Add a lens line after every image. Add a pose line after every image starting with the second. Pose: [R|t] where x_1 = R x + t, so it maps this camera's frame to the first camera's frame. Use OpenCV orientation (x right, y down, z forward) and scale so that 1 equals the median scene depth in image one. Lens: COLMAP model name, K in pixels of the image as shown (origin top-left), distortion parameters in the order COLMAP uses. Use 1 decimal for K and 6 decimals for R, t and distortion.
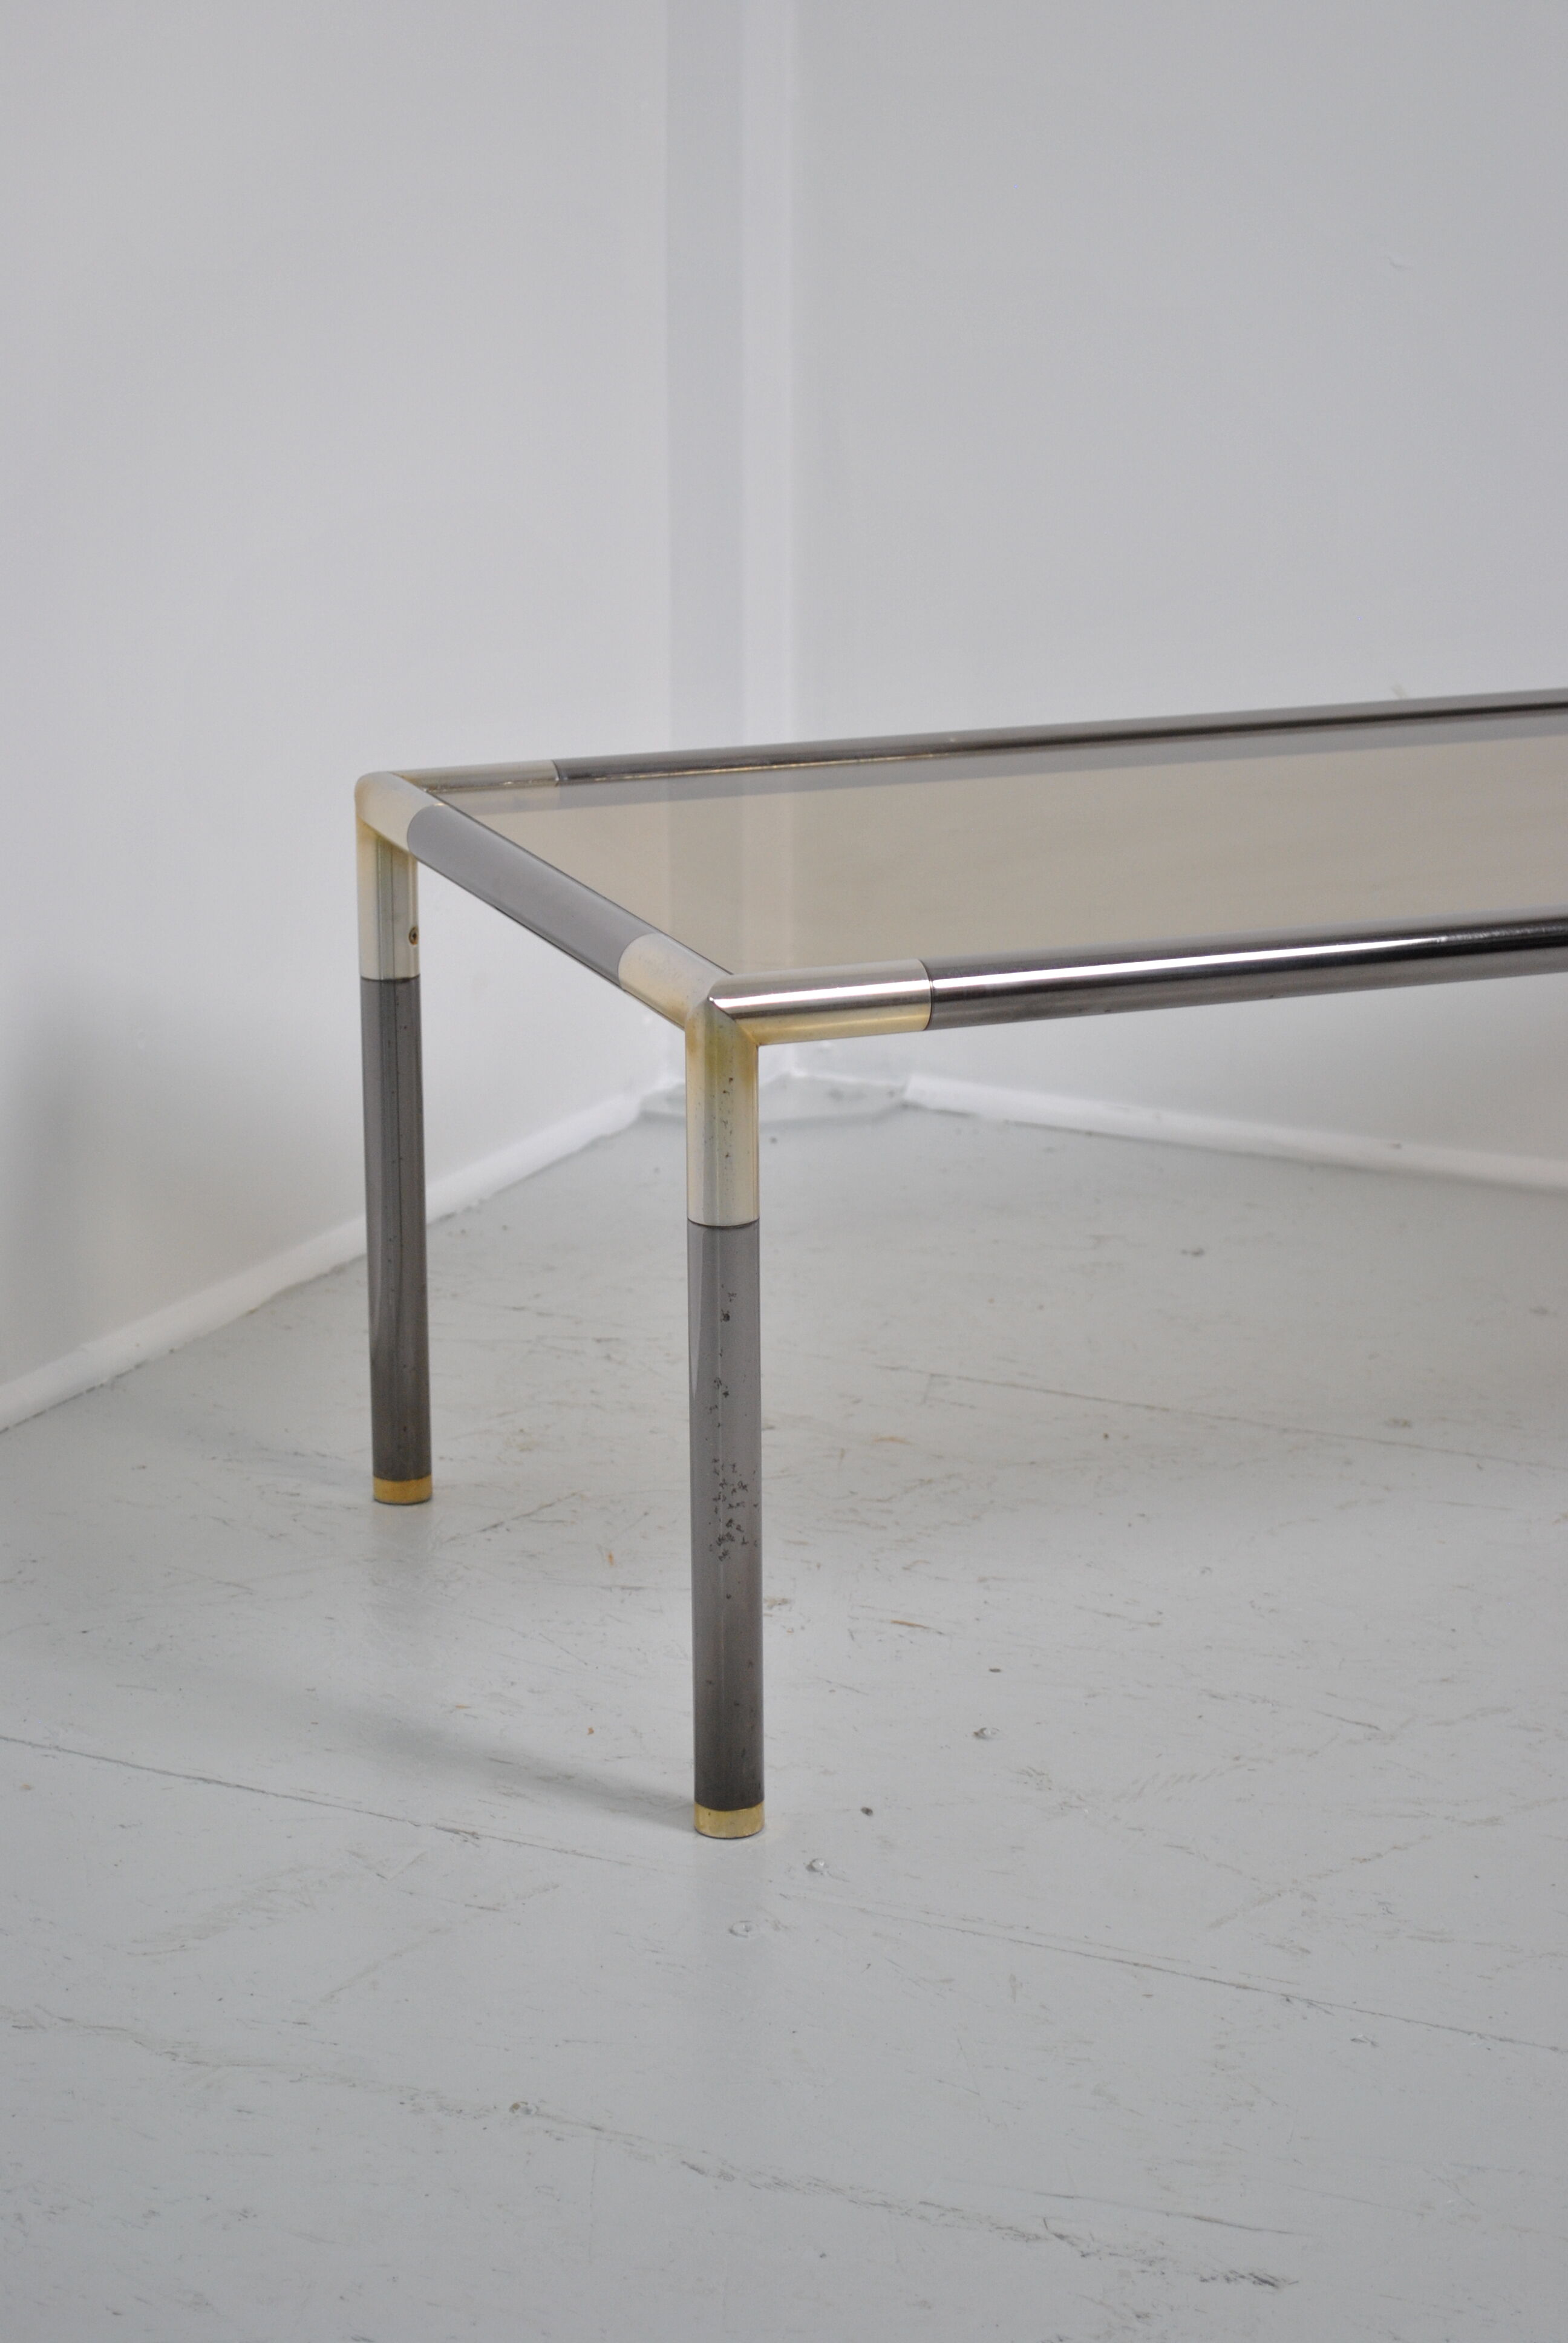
lens RADIAL K [[5241.8, 0, 772.8], [0, 5241.8, 1186.2], [0, 0, 1]] dist [0.045578, 0.000000]
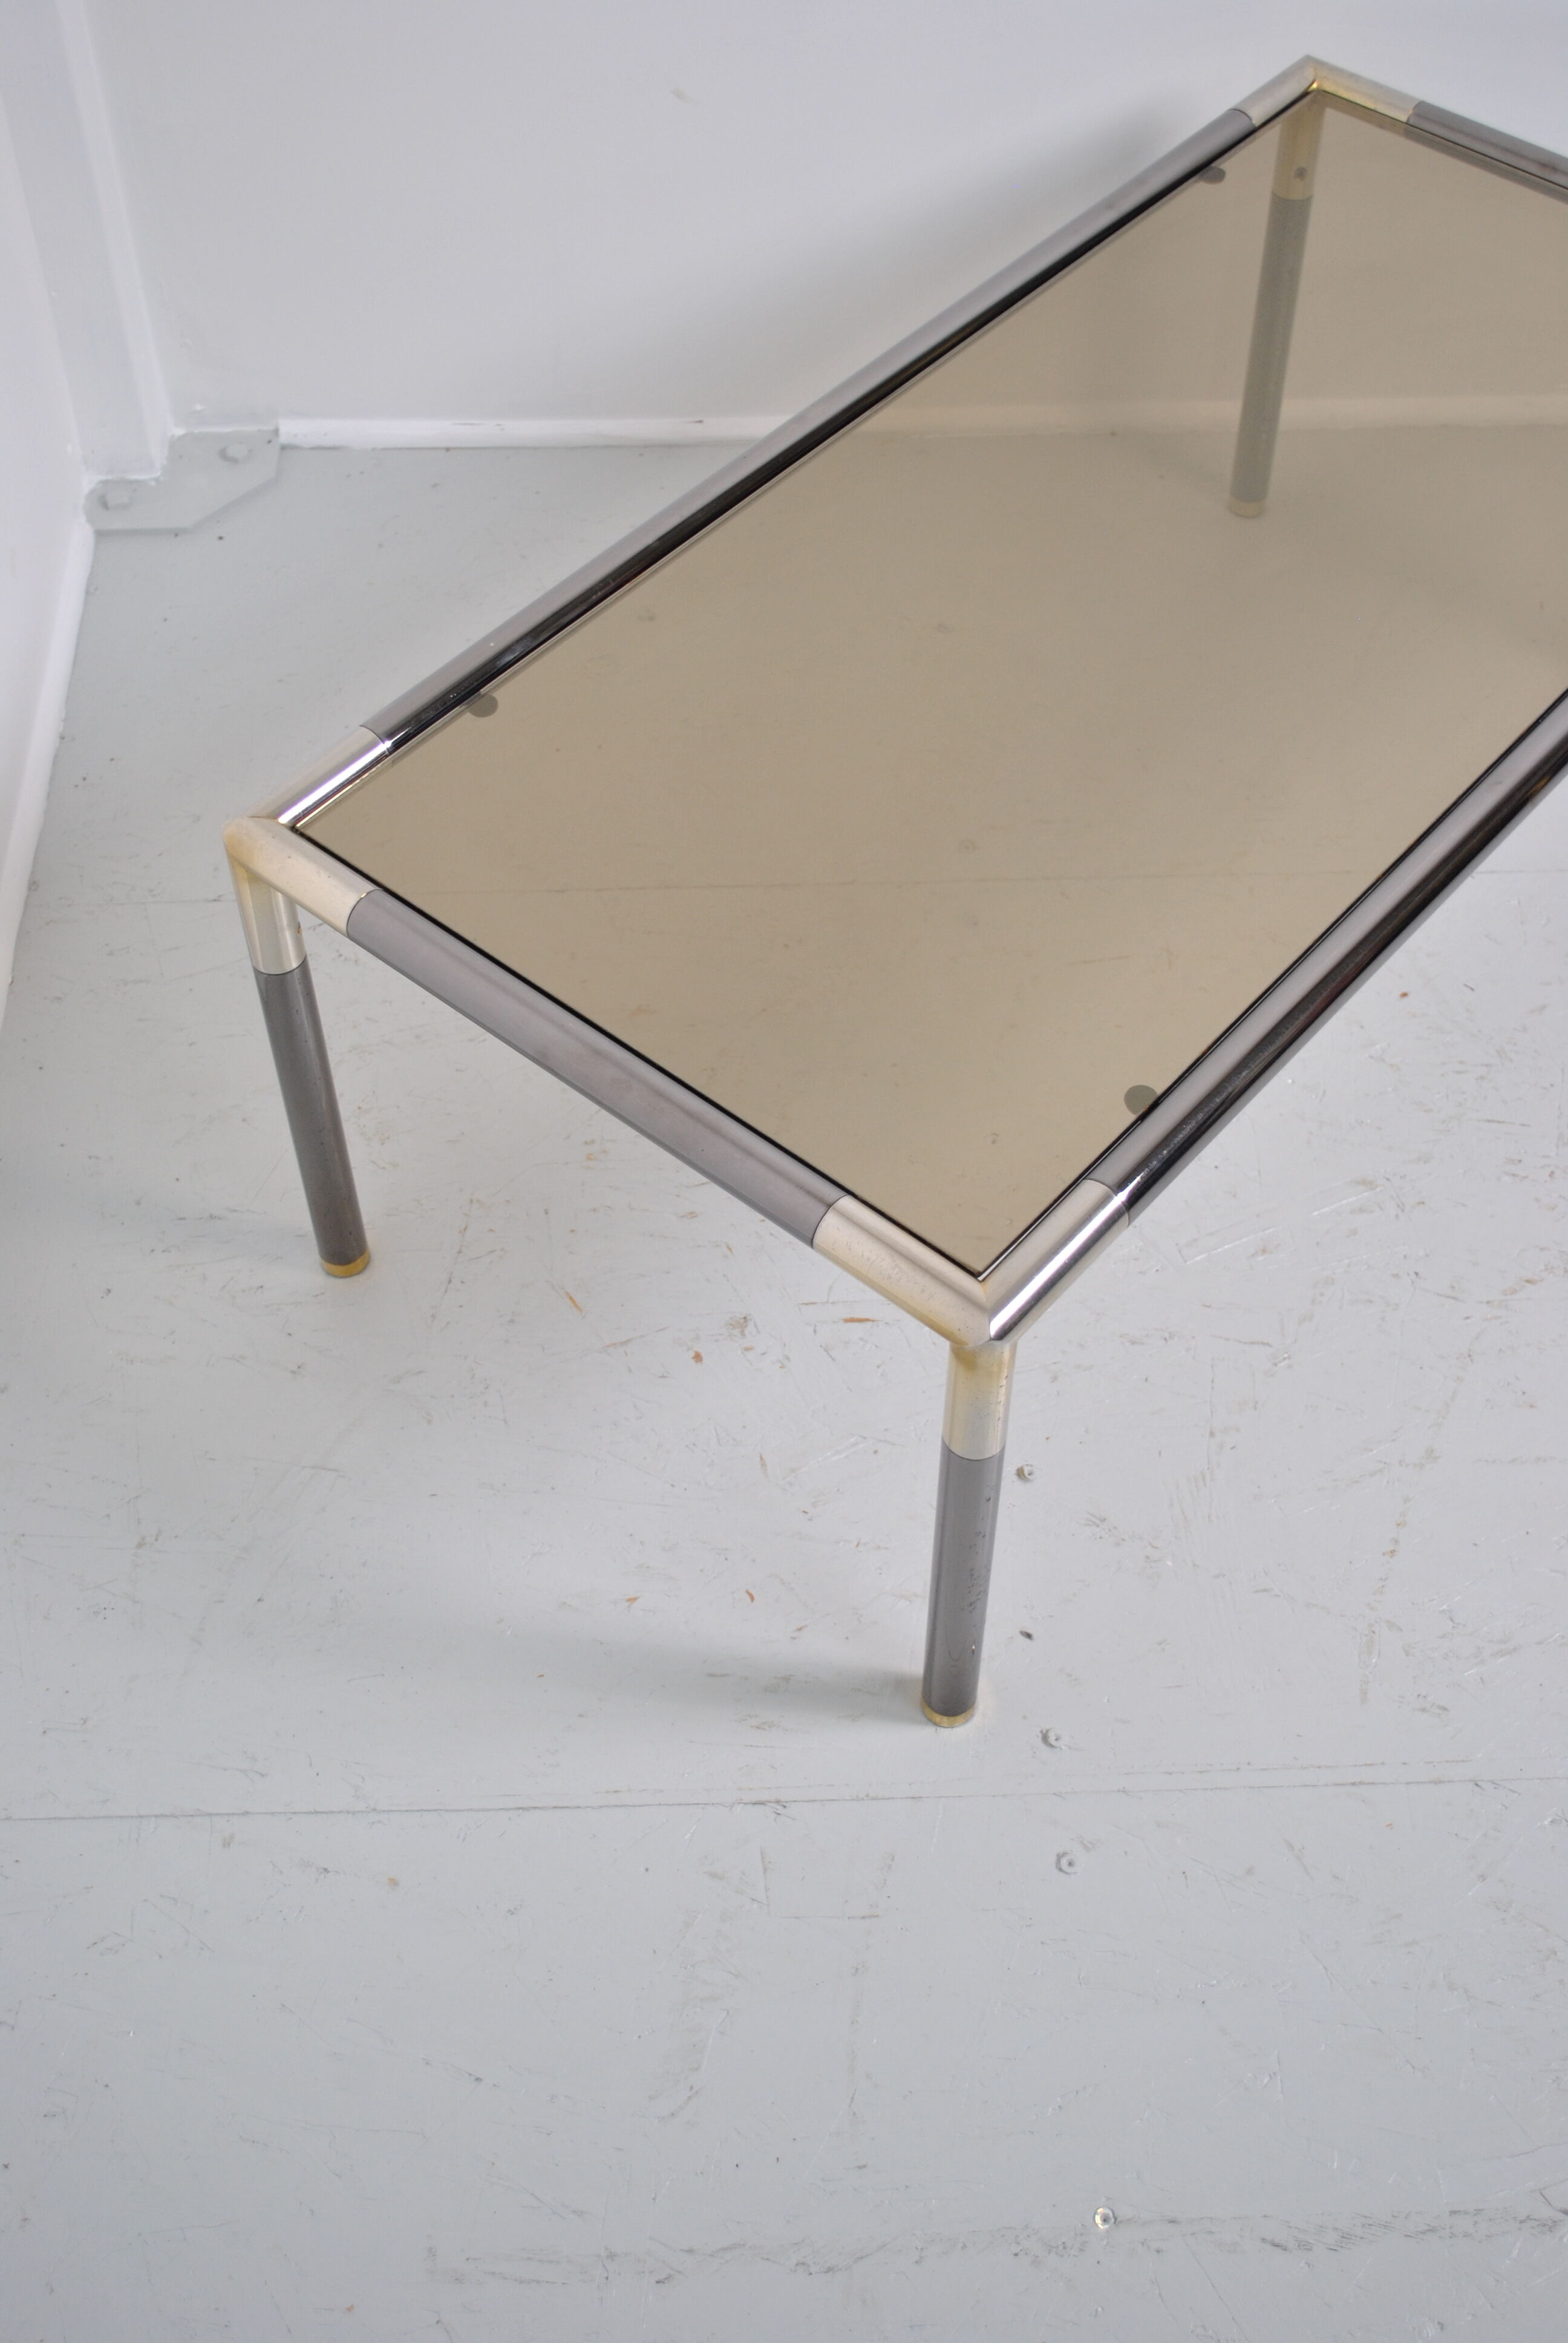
lens RADIAL K [[2661.3, 0, 771.4], [0, 2661.3, 1216.2], [0, 0, 1]] dist [-0.043050, 0.000000]
pose [[0.879430, -0.376152, 0.291740, -0.181555], [0.130438, 0.779823, 0.612260, -0.353935], [-0.457808, -0.500386, 0.734864, 0.582549]]
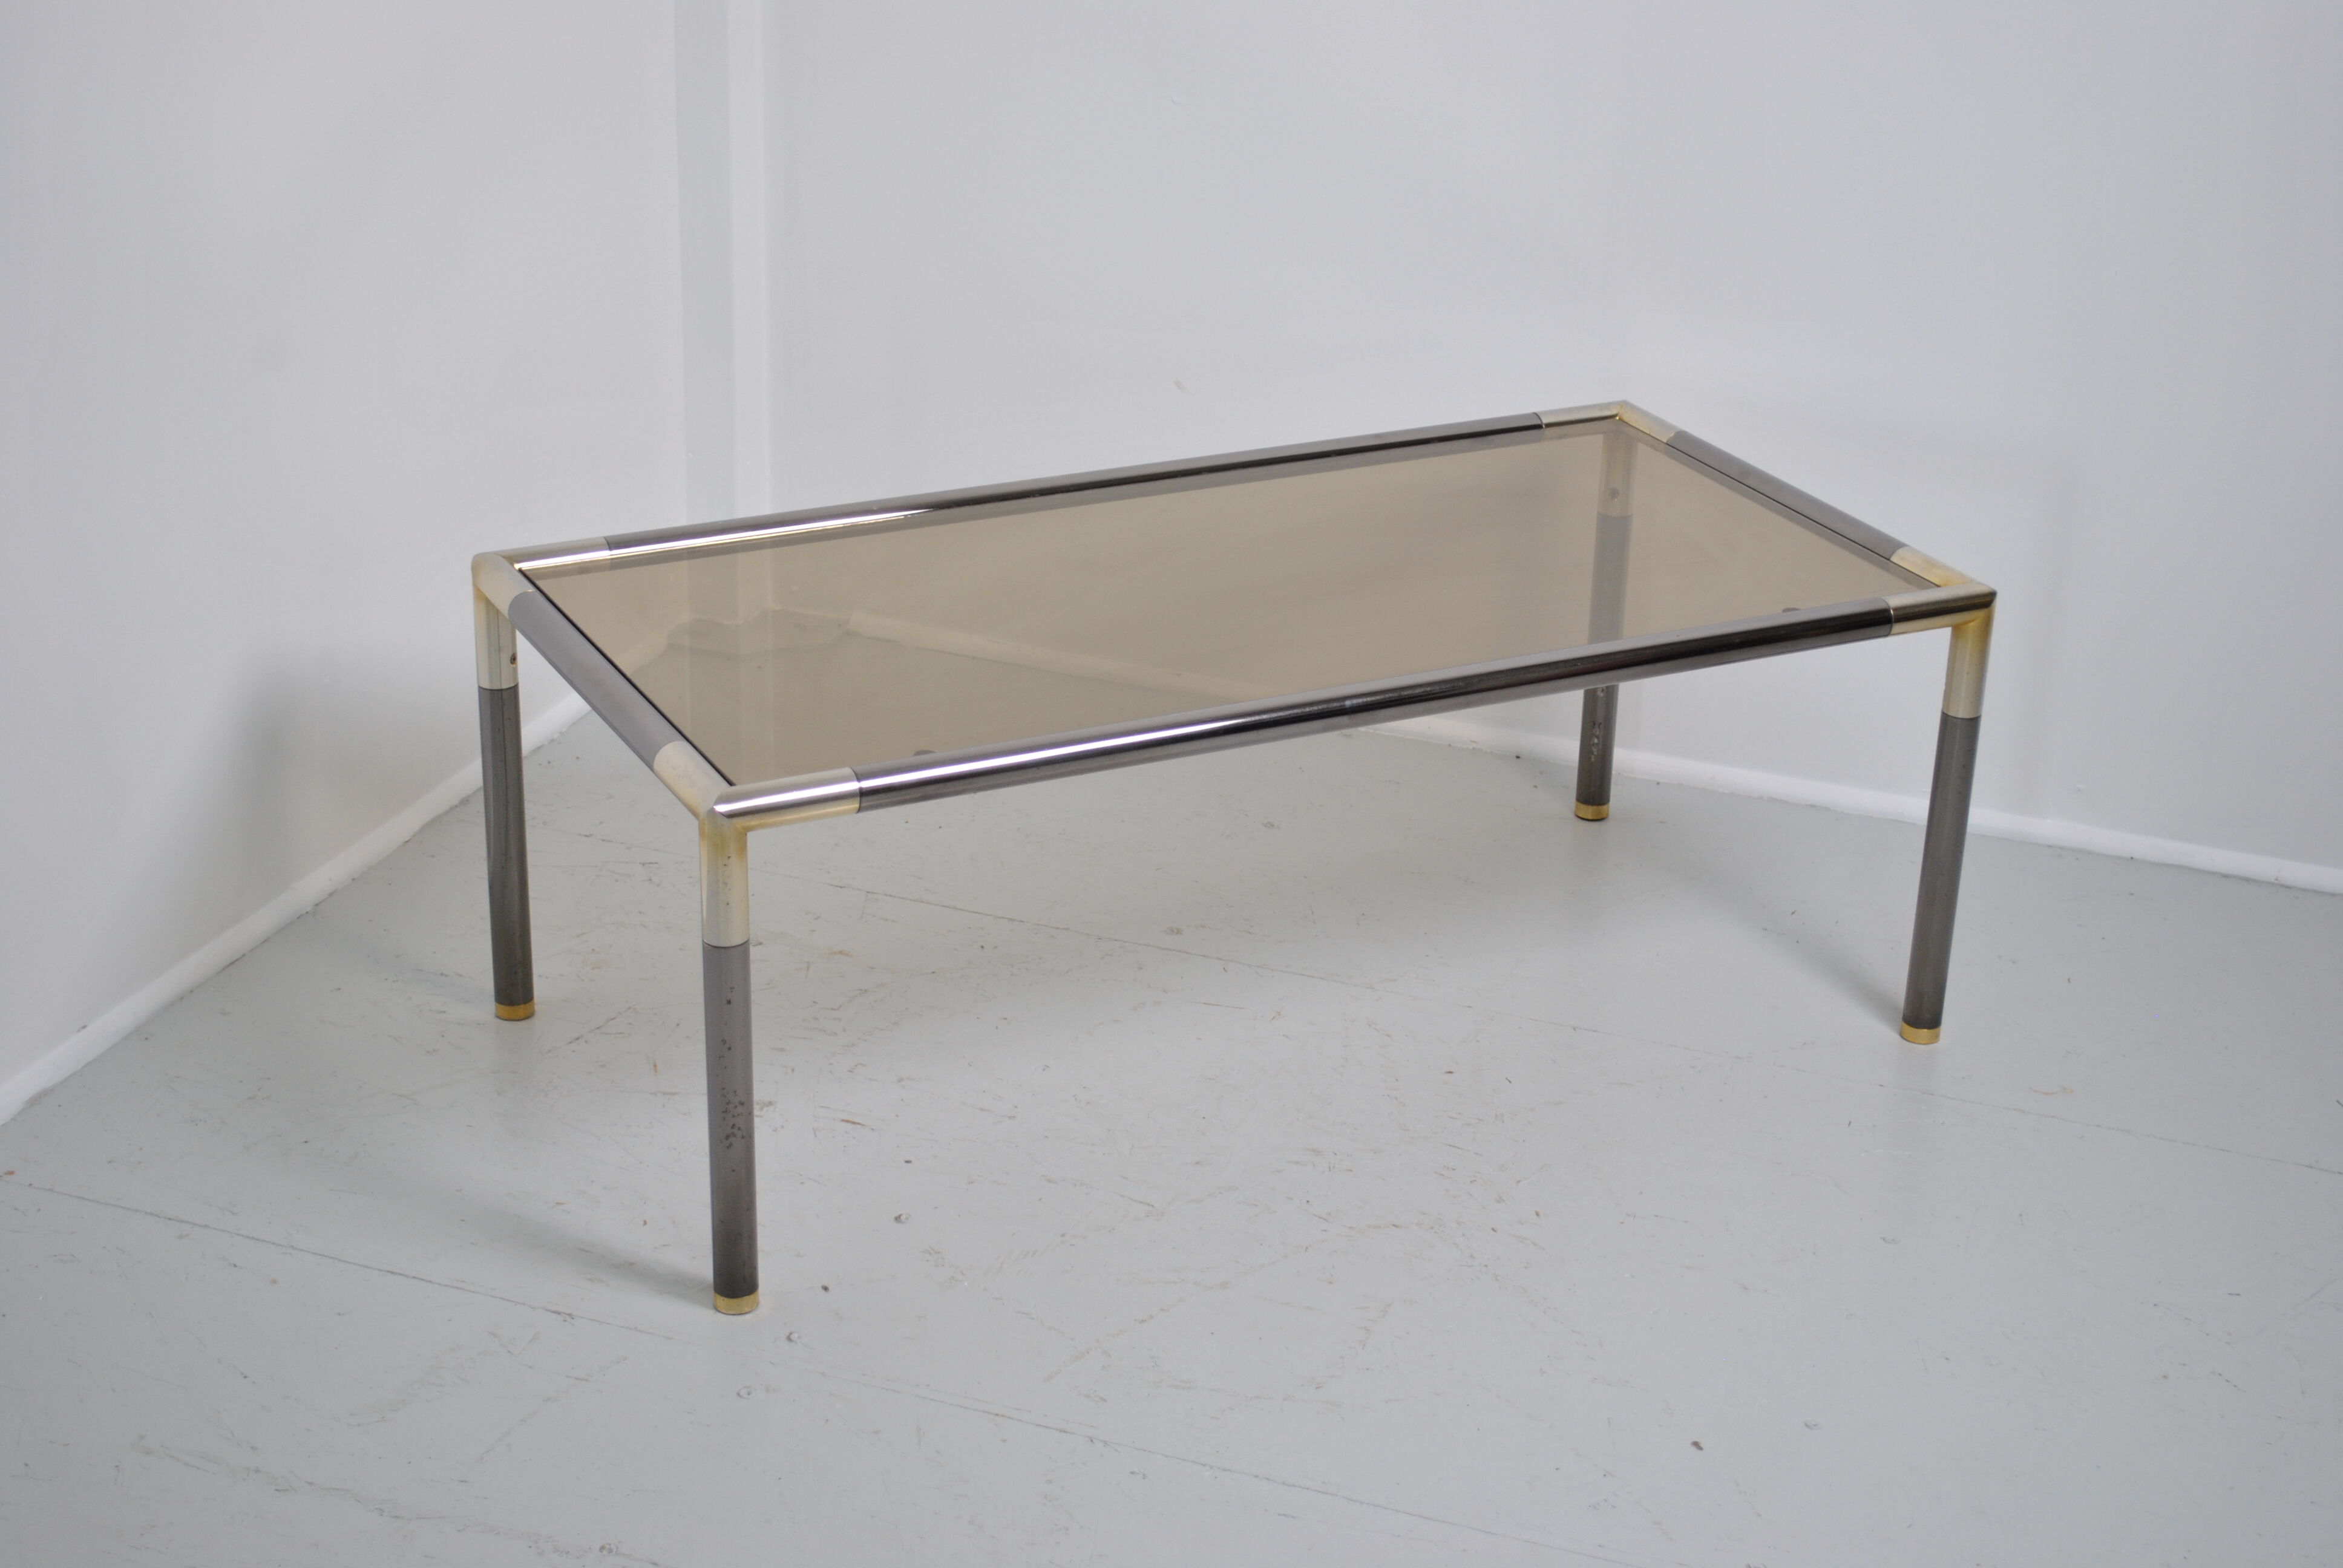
lens RADIAL K [[3784.3, 0, 1155.7], [0, 3784.3, 766.4], [0, 0, 1]] dist [0.013135, 0.000000]
pose [[0.994756, -0.015798, 0.101053, 0.004274], [0.001863, 0.990635, 0.136523, -0.180858], [-0.102264, -0.135619, 0.985469, -0.092161]]
